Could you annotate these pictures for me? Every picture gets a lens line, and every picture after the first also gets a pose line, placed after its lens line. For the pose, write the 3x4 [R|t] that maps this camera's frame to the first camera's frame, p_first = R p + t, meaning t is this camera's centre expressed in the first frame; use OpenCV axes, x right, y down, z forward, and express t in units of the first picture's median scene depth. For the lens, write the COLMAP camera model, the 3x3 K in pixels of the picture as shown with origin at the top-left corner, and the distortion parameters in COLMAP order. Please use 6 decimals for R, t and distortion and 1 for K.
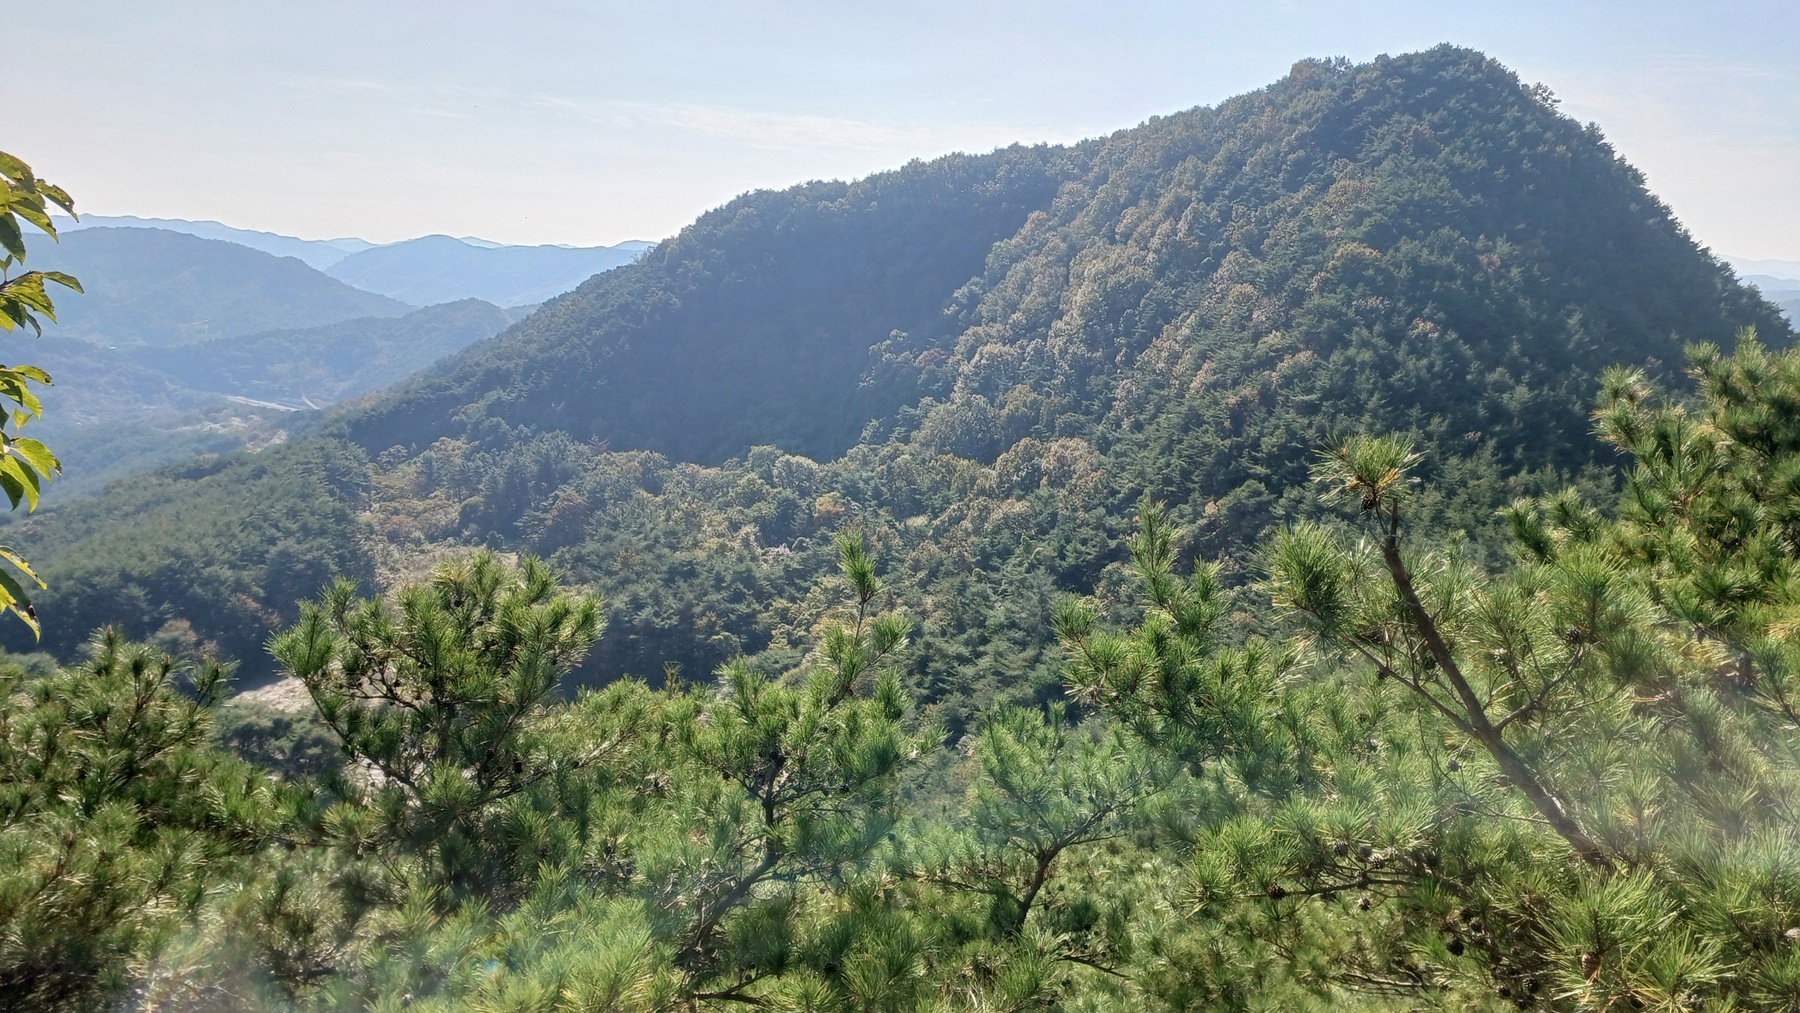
lens RADIAL K [[1286.2, 0, 900.0], [0, 1286.2, 506.5], [0, 0, 1]] dist [0.028230, -0.002785]
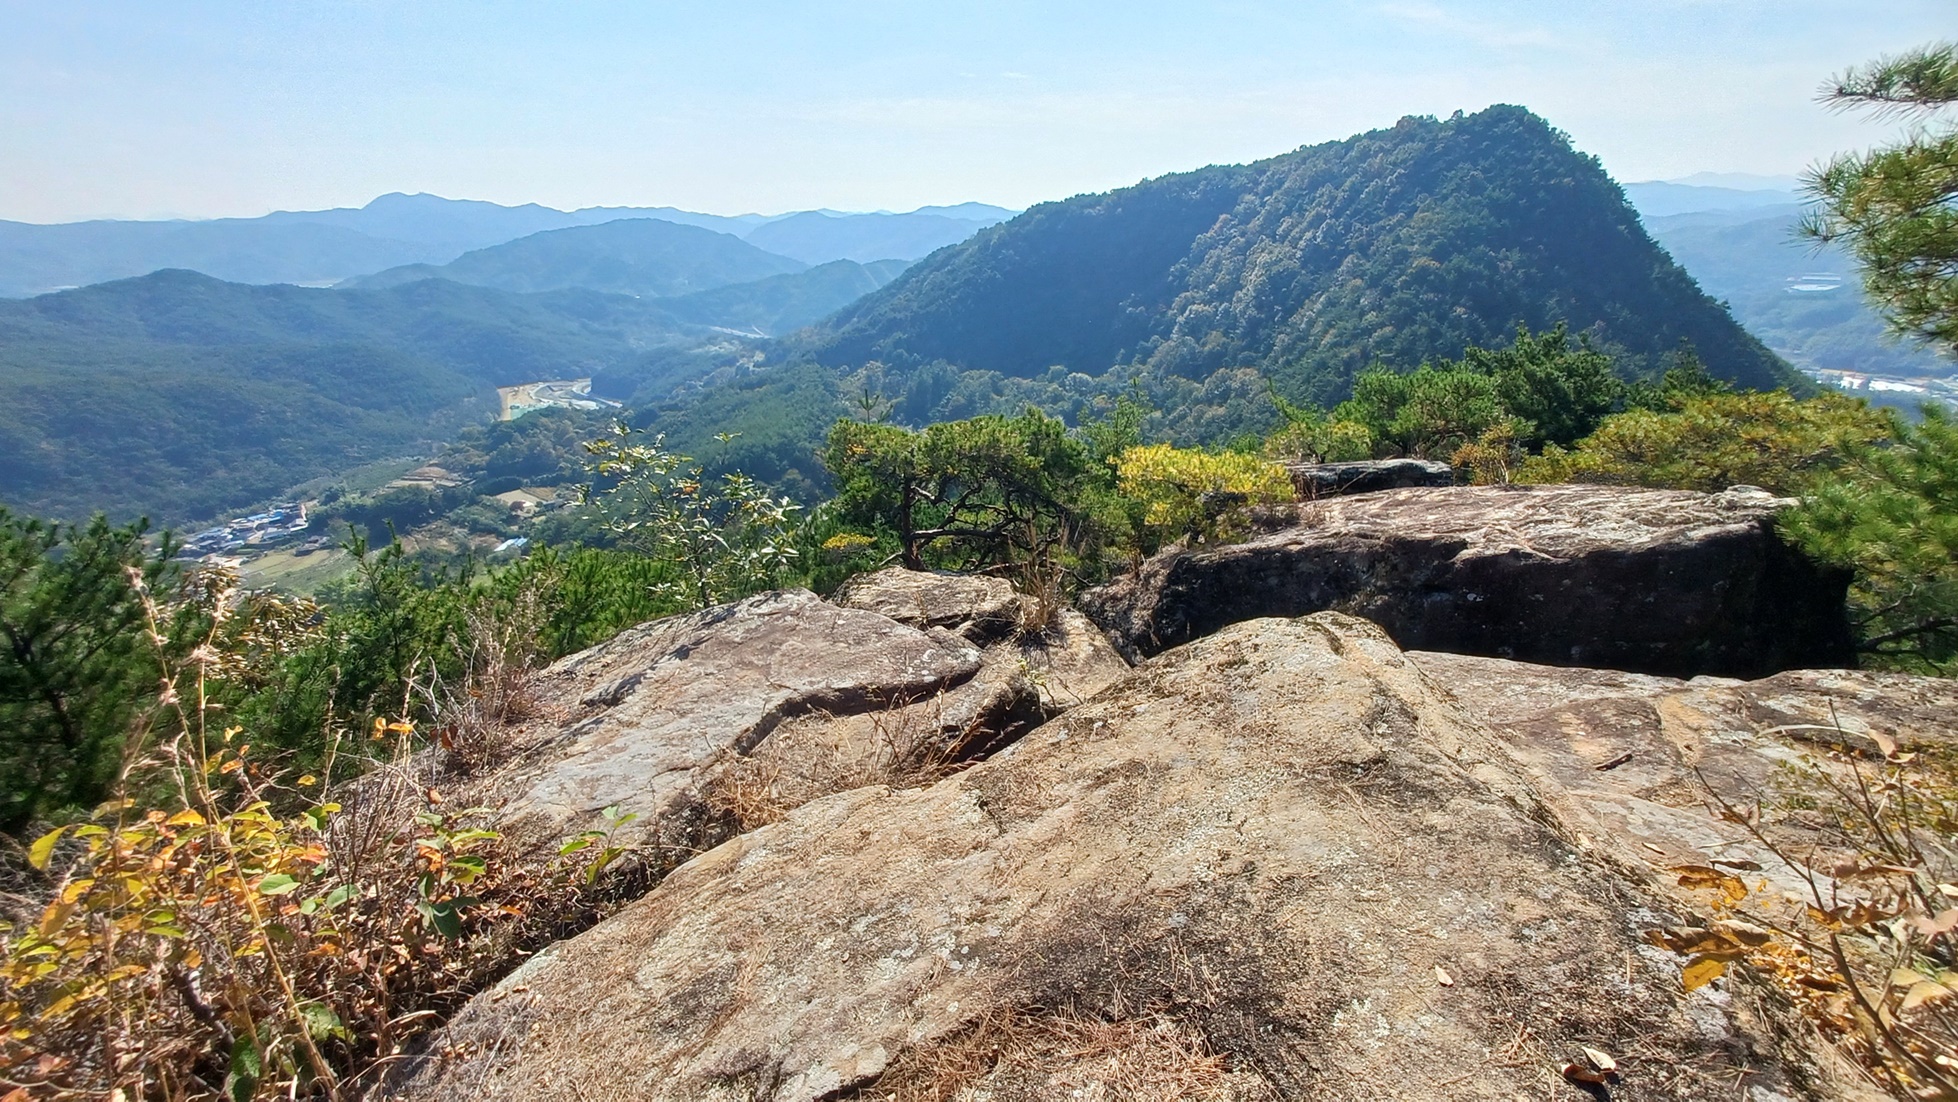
lens RADIAL K [[791.3, 0, 979.0], [0, 791.3, 551.0], [0, 0, 1]] dist [-0.001360, -0.000160]
pose [[0.986750, 0.016777, -0.161377, -0.050925], [0.016266, 0.979399, 0.201281, -0.028915], [0.161430, -0.201239, 0.966149, -0.167358]]
